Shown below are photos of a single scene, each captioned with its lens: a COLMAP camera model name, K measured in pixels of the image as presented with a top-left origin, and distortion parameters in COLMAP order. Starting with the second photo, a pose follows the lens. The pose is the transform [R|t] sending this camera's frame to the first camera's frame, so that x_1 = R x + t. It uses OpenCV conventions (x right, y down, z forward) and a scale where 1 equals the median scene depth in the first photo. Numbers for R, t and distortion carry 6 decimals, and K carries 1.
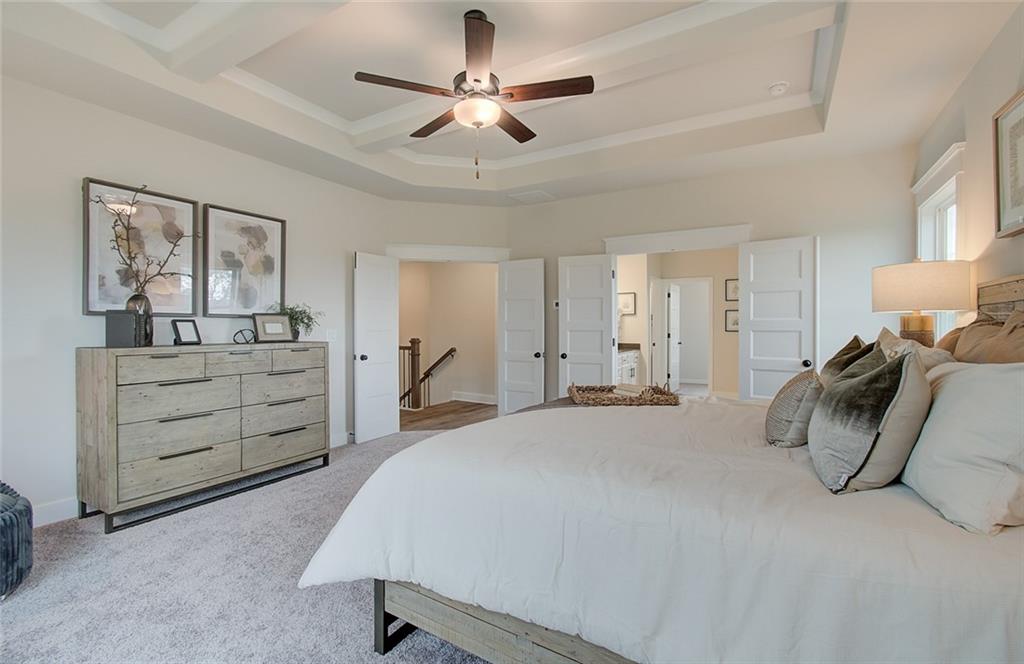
lens RADIAL K [[445.2, 0, 515.3], [0, 445.2, 325.6], [0, 0, 1]] dist [0.004205, 0.000276]
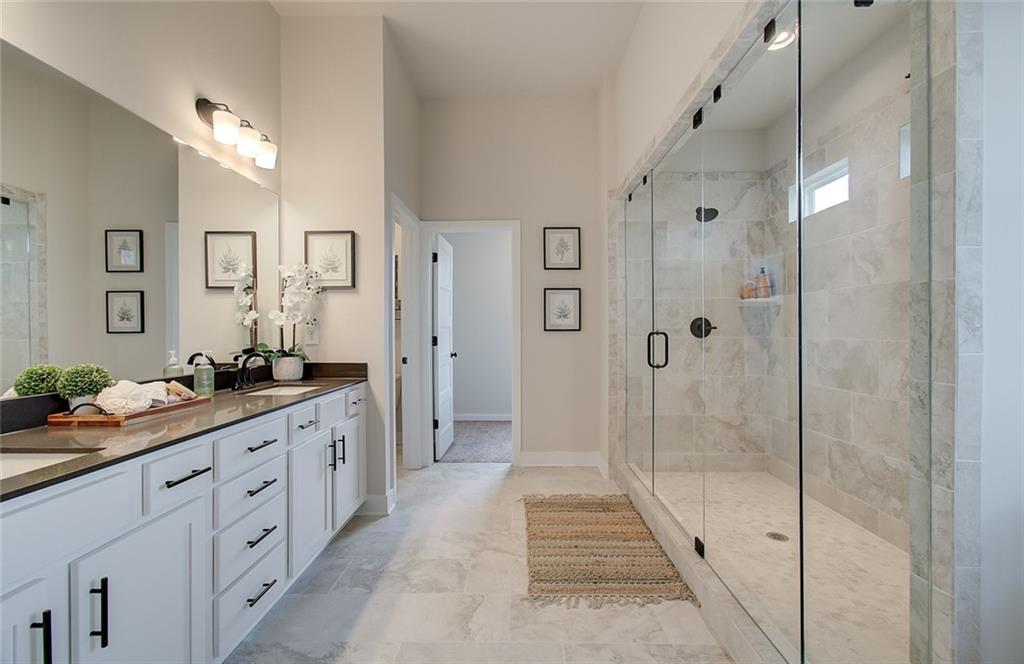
lens RADIAL K [[445.2, 0, 515.3], [0, 445.2, 325.6], [0, 0, 1]] dist [0.004205, 0.000276]
pose [[0.863433, -0.000499, 0.504464, 0.177269], [0.004860, 0.999961, -0.007328, 0.009849], [-0.504441, 0.008779, 0.863402, 0.542121]]
